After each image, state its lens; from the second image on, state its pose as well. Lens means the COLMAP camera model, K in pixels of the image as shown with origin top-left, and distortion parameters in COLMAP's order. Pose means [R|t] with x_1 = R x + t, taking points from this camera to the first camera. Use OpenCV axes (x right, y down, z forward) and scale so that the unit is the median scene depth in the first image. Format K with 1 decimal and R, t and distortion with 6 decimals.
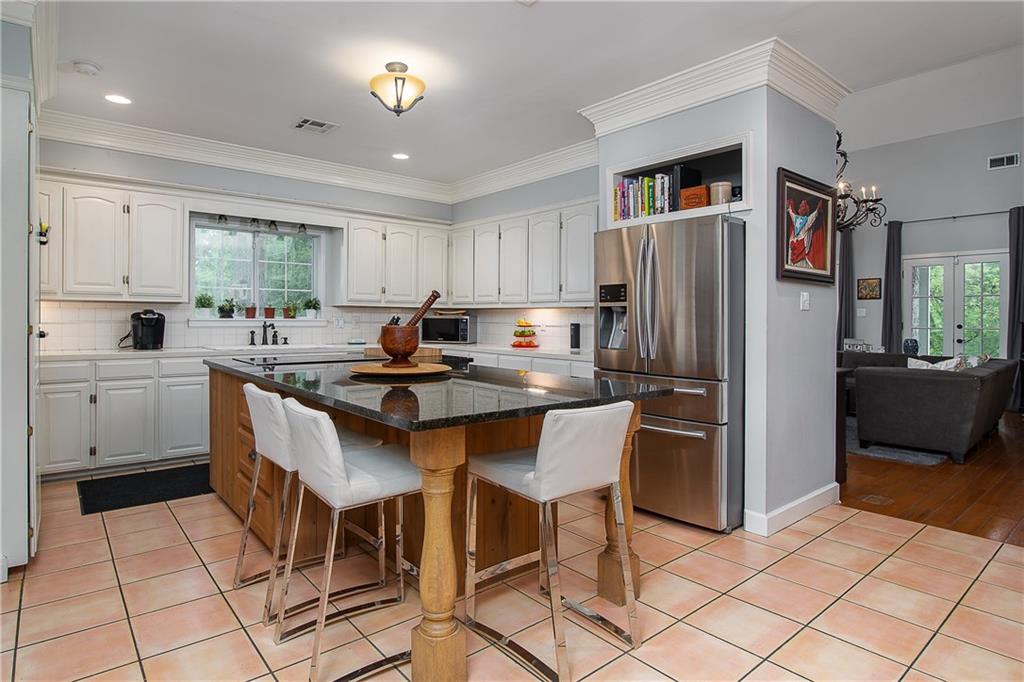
lens RADIAL K [[557.2, 0, 511.1], [0, 557.2, 323.4], [0, 0, 1]] dist [-0.029910, 0.000371]
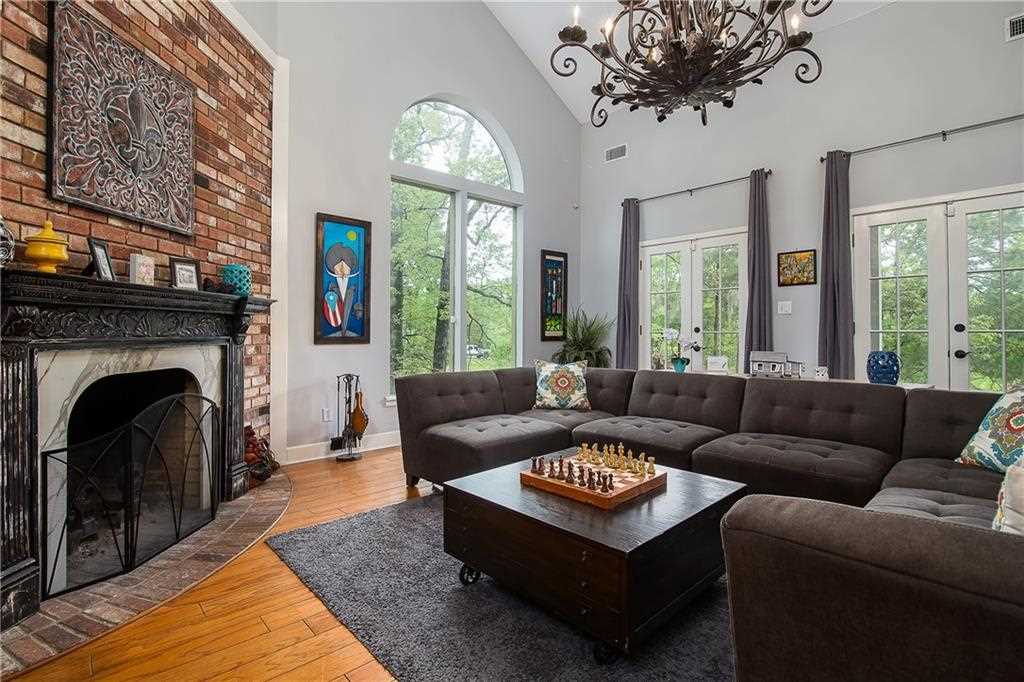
lens RADIAL K [[495.7, 0, 538.3], [0, 495.7, 338.2], [0, 0, 1]] dist [0.000545, -0.000032]
pose [[0.996346, -0.005097, 0.085261, 0.327157], [0.006526, 0.999843, -0.016482, 0.019593], [-0.085164, 0.016978, 0.996222, 0.492044]]
